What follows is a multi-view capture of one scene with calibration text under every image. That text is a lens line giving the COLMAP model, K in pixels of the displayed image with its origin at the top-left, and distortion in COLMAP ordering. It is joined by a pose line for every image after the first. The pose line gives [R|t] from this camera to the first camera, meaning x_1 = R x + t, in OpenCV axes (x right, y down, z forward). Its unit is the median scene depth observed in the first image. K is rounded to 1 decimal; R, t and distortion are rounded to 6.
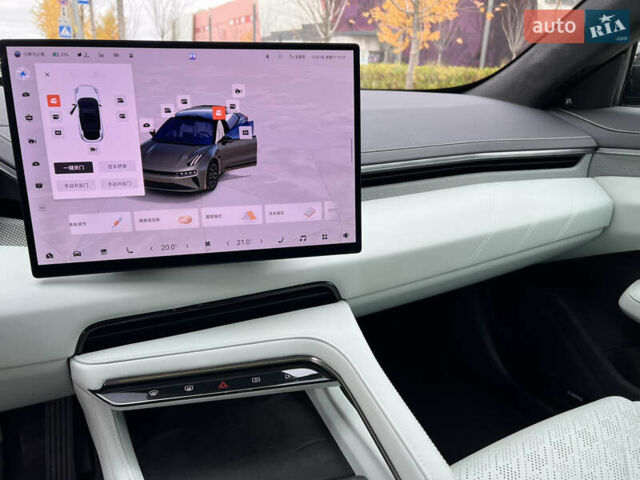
lens RADIAL K [[478.1, 0, 312.4], [0, 478.1, 238.5], [0, 0, 1]] dist [0.052745, -0.061962]
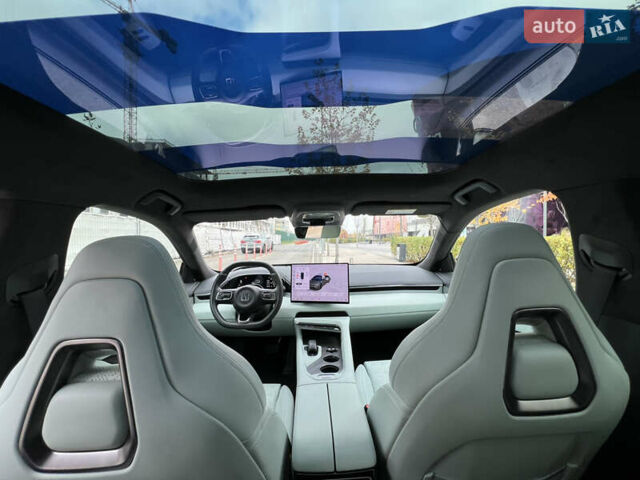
lens RADIAL K [[249.7, 0, 320.0], [0, 249.7, 240.0], [0, 0, 1]] dist [-0.000241, -0.000043]
pose [[0.904141, -0.034666, -0.425826, 0.977607], [-0.106378, 0.947046, -0.302966, 0.223818], [0.413779, 0.319222, 0.852575, -1.544160]]
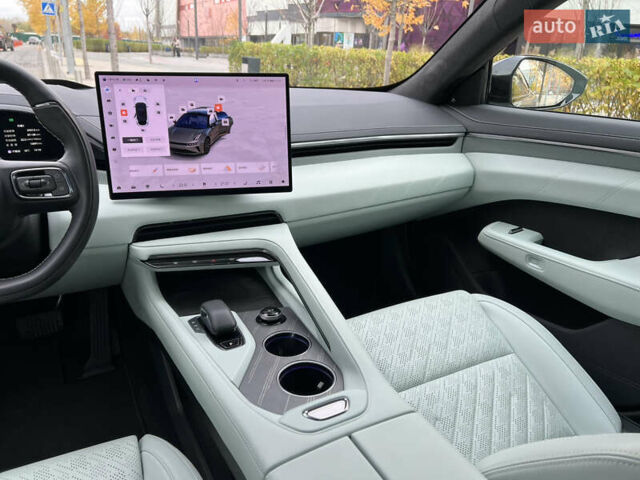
lens RADIAL K [[478.1, 0, 312.4], [0, 478.1, 238.5], [0, 0, 1]] dist [0.052745, -0.061962]
pose [[0.999568, 0.005198, 0.028926, 0.135671], [-0.006231, 0.999341, 0.035750, 0.148268], [-0.028721, -0.035915, 0.998942, -0.815288]]
